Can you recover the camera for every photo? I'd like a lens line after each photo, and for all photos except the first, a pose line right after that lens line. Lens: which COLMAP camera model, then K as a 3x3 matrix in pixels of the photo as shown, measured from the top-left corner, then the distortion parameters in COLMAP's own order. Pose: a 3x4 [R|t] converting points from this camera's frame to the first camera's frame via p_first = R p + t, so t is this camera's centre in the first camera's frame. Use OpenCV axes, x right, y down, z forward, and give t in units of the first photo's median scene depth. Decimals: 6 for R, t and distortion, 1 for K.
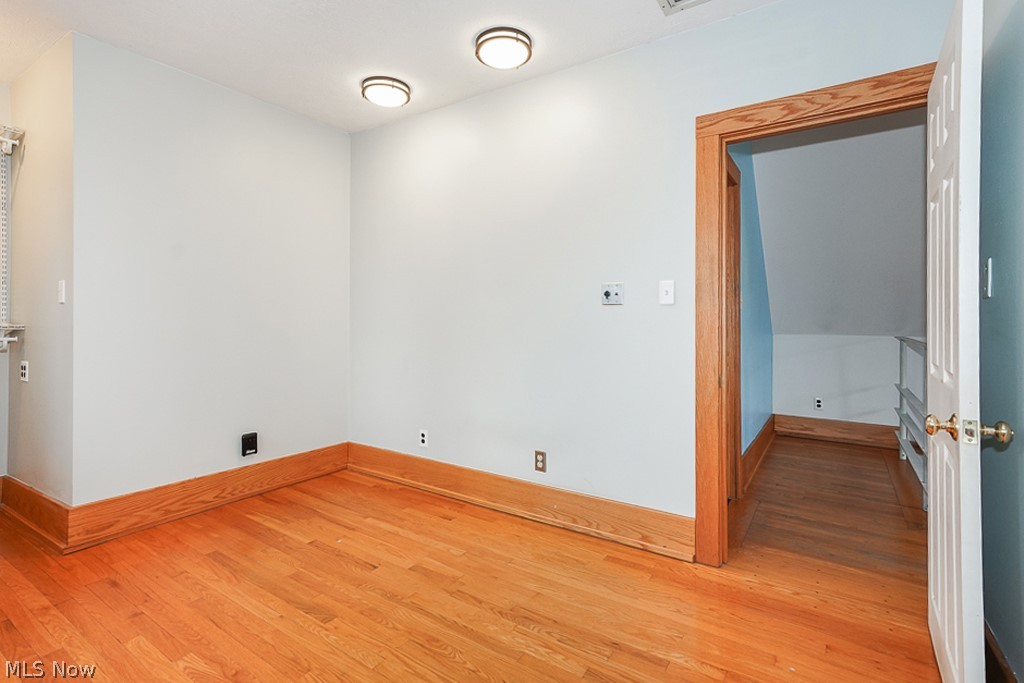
lens RADIAL K [[481.3, 0, 512.0], [0, 481.3, 341.5], [0, 0, 1]] dist [-0.002526, 0.010728]
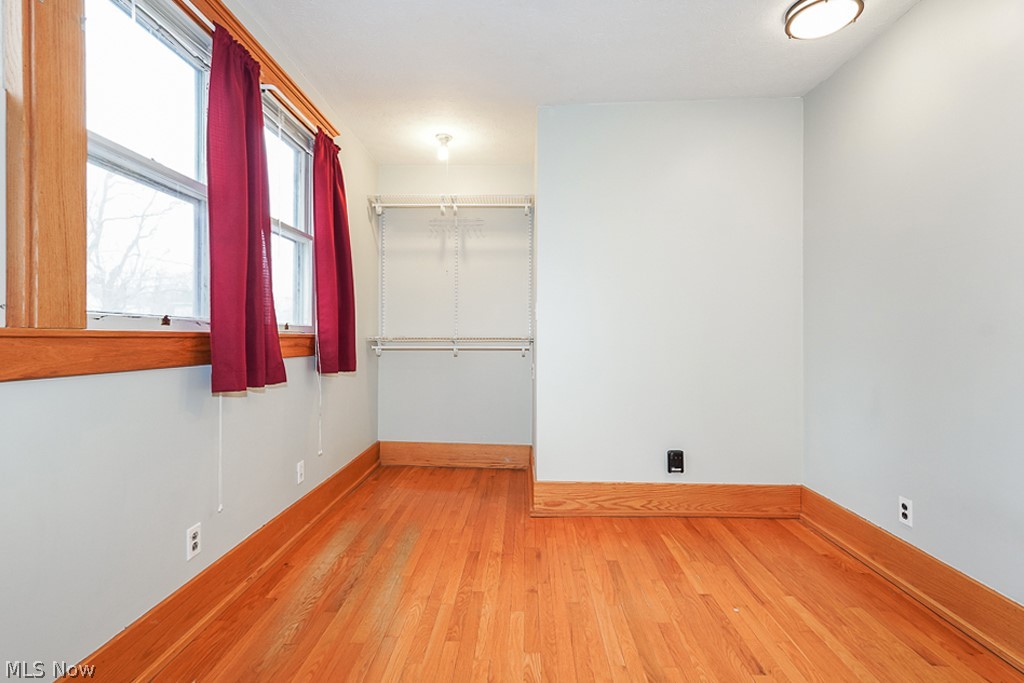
lens RADIAL K [[481.3, 0, 512.0], [0, 481.3, 341.5], [0, 0, 1]] dist [-0.002526, 0.010728]
pose [[0.533731, 0.009256, -0.845604, 0.100026], [-0.033298, 0.999395, -0.010077, -0.006368], [0.844999, 0.033536, 0.533716, 0.221669]]
